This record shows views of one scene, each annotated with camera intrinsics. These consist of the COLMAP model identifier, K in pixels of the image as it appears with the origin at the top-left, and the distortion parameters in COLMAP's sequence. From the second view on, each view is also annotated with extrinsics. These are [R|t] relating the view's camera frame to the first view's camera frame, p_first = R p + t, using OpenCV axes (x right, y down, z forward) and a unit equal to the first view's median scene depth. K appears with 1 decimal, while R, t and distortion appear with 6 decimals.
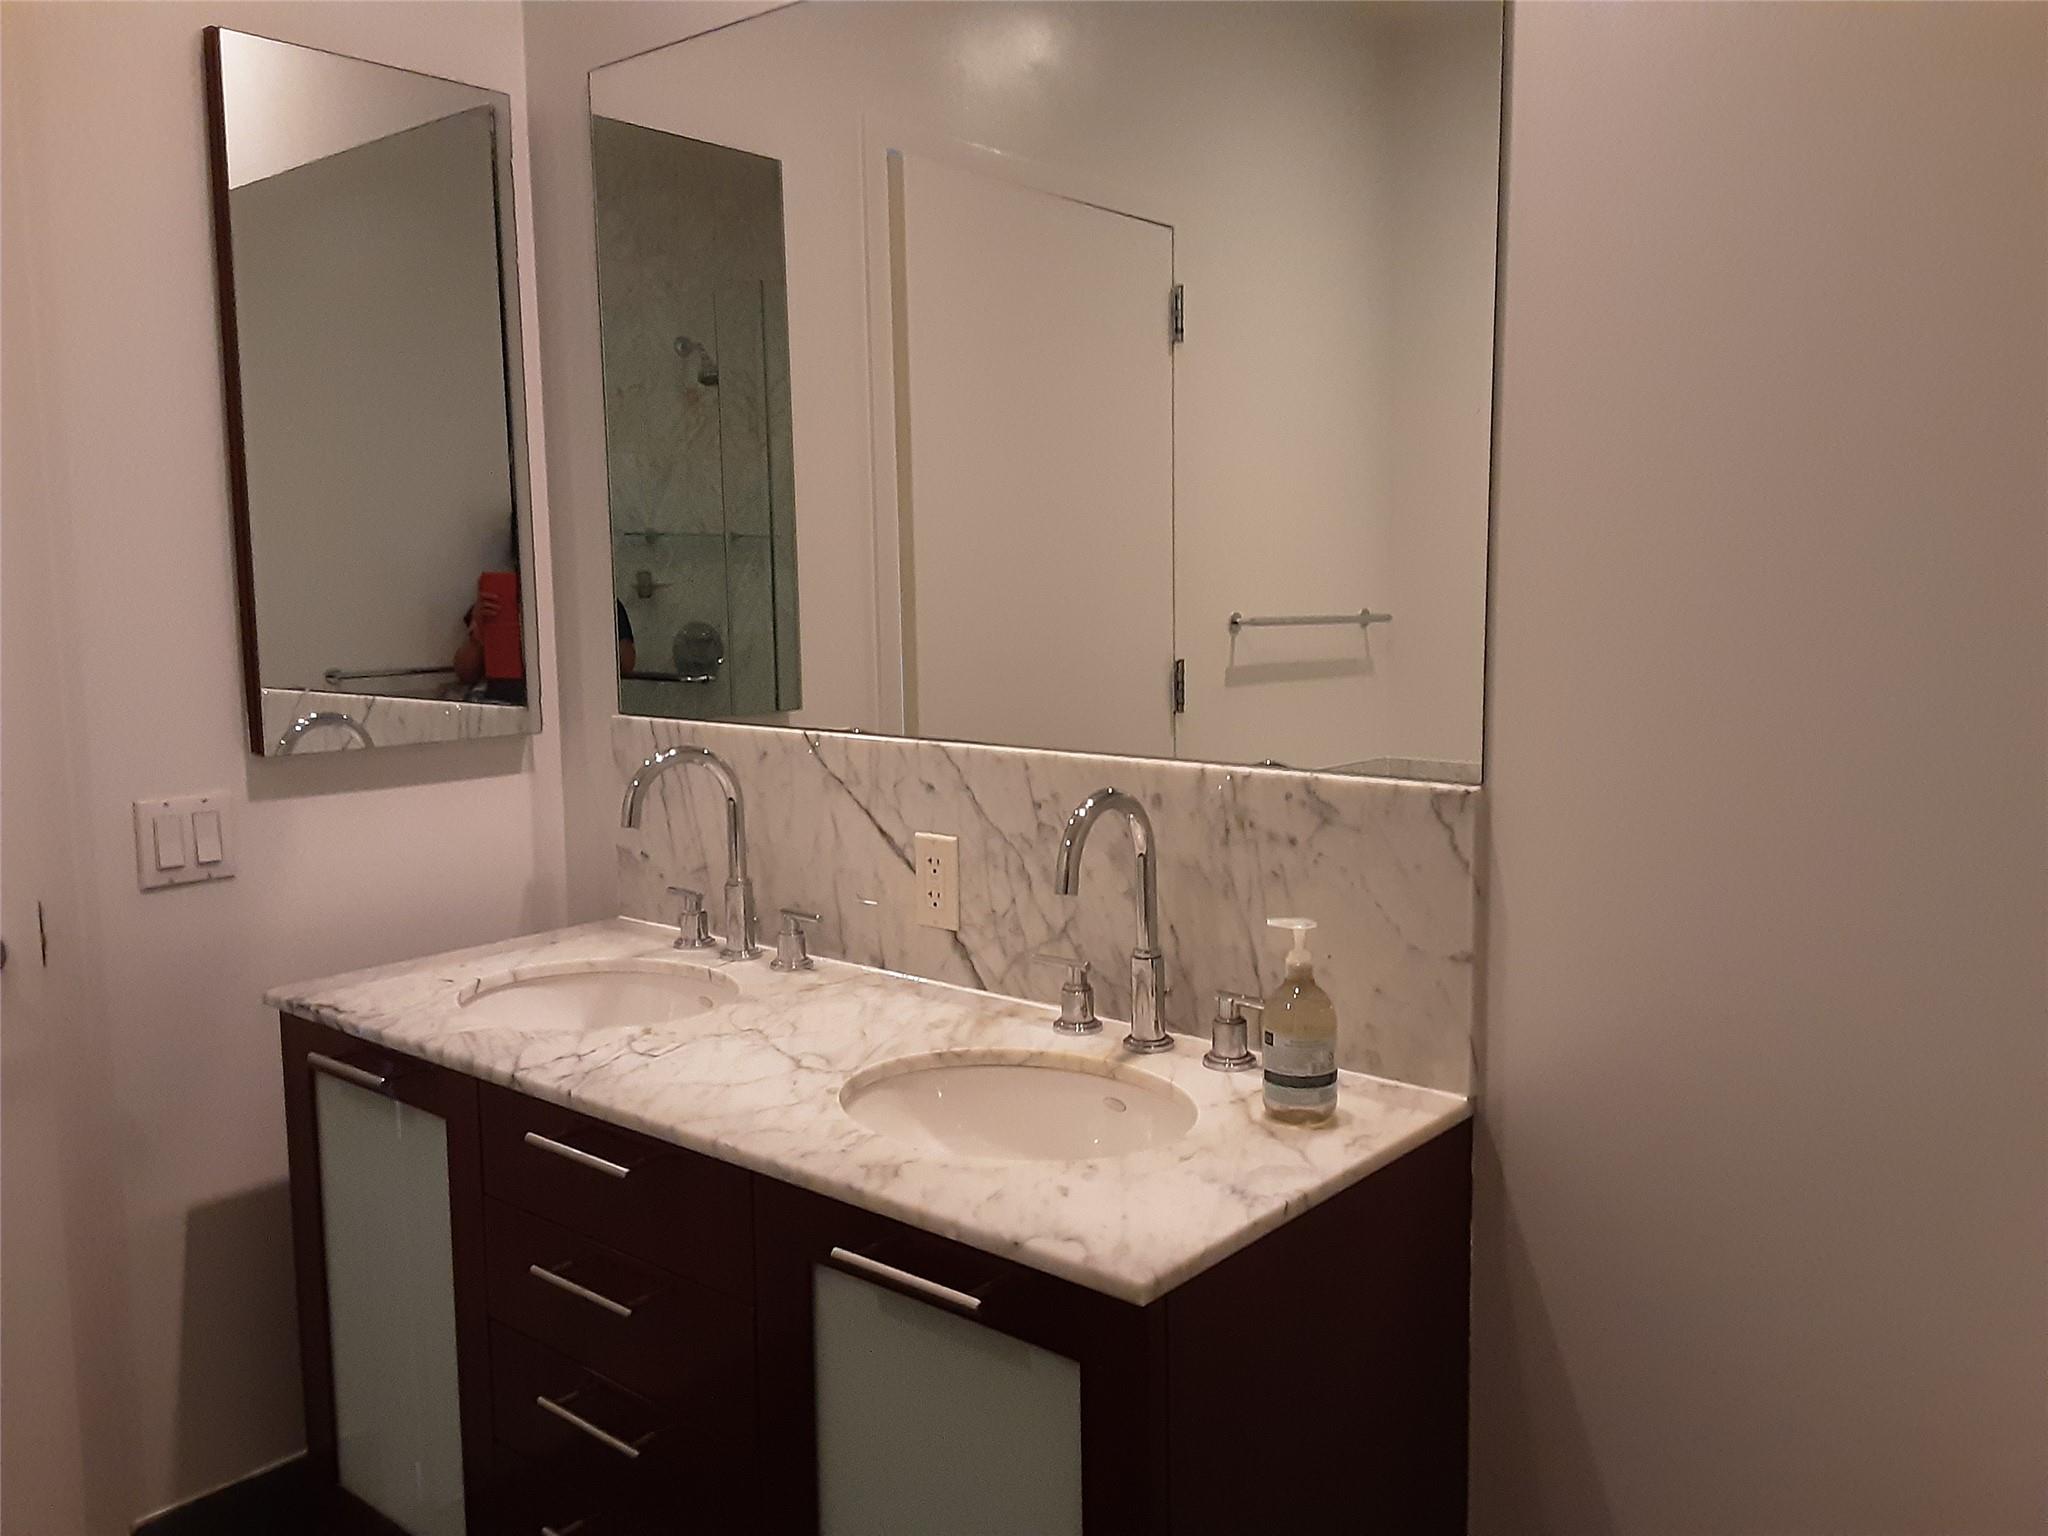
lens RADIAL K [[1677.7, 0, 1079.7], [0, 1677.7, 771.7], [0, 0, 1]] dist [0.113754, -0.133457]
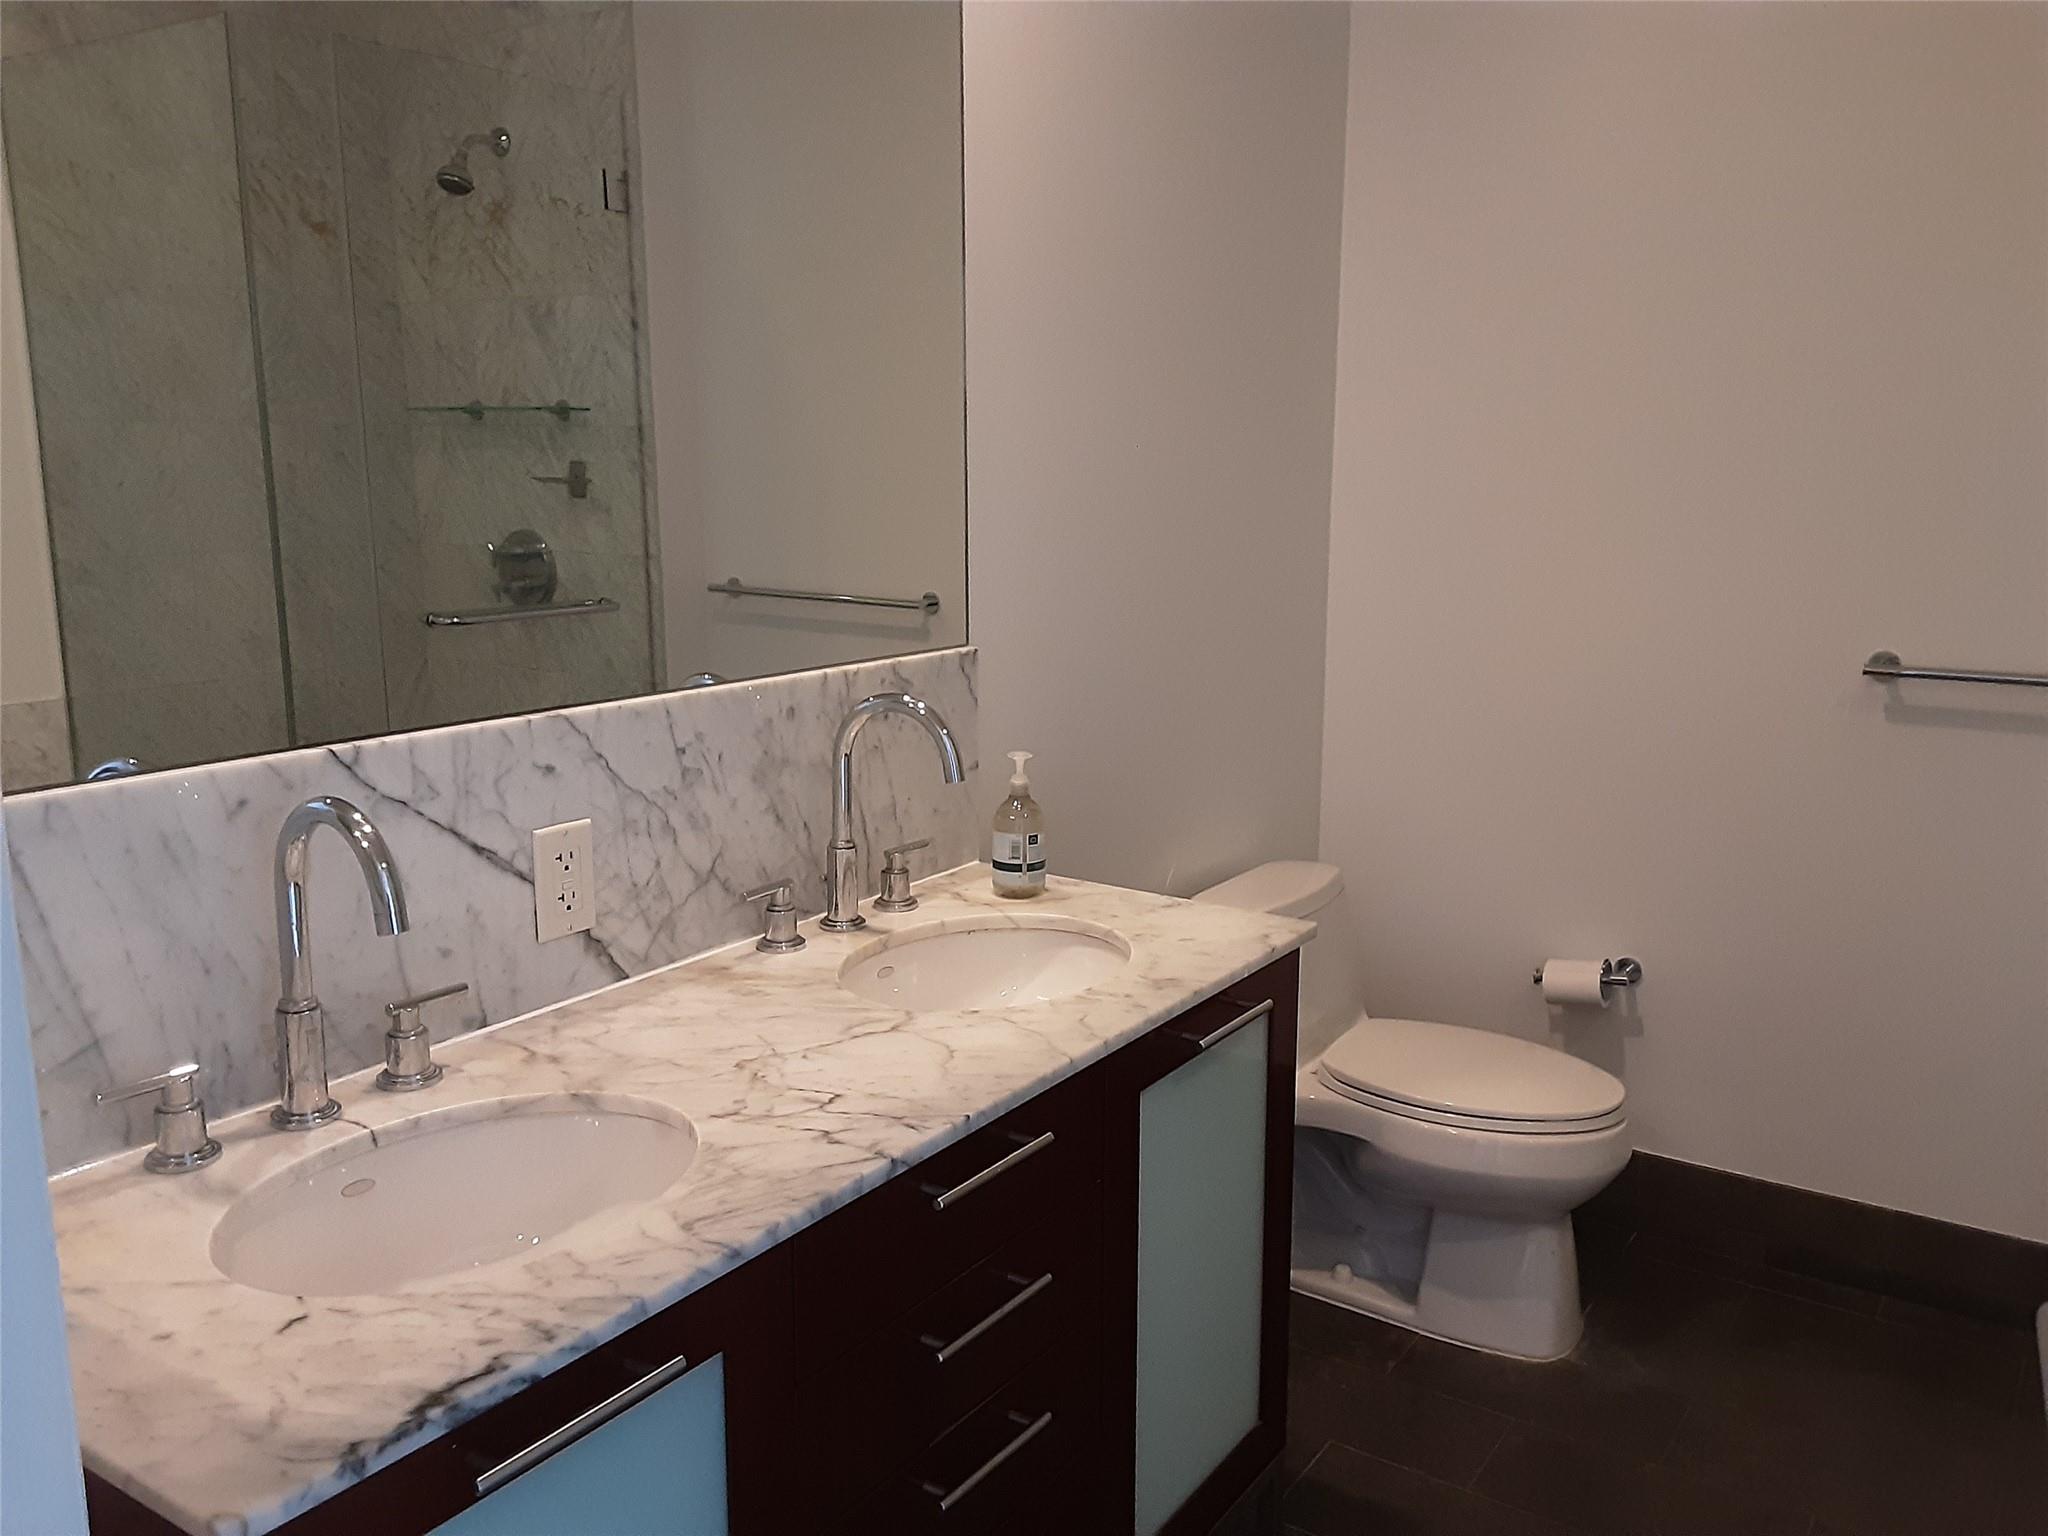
lens RADIAL K [[1677.7, 0, 1079.7], [0, 1677.7, 771.7], [0, 0, 1]] dist [0.113754, -0.133457]
pose [[-0.132479, -0.179295, 0.974835, -0.969047], [0.116395, 0.973885, 0.194938, -0.125802], [-0.984328, 0.139291, -0.108150, 0.876795]]
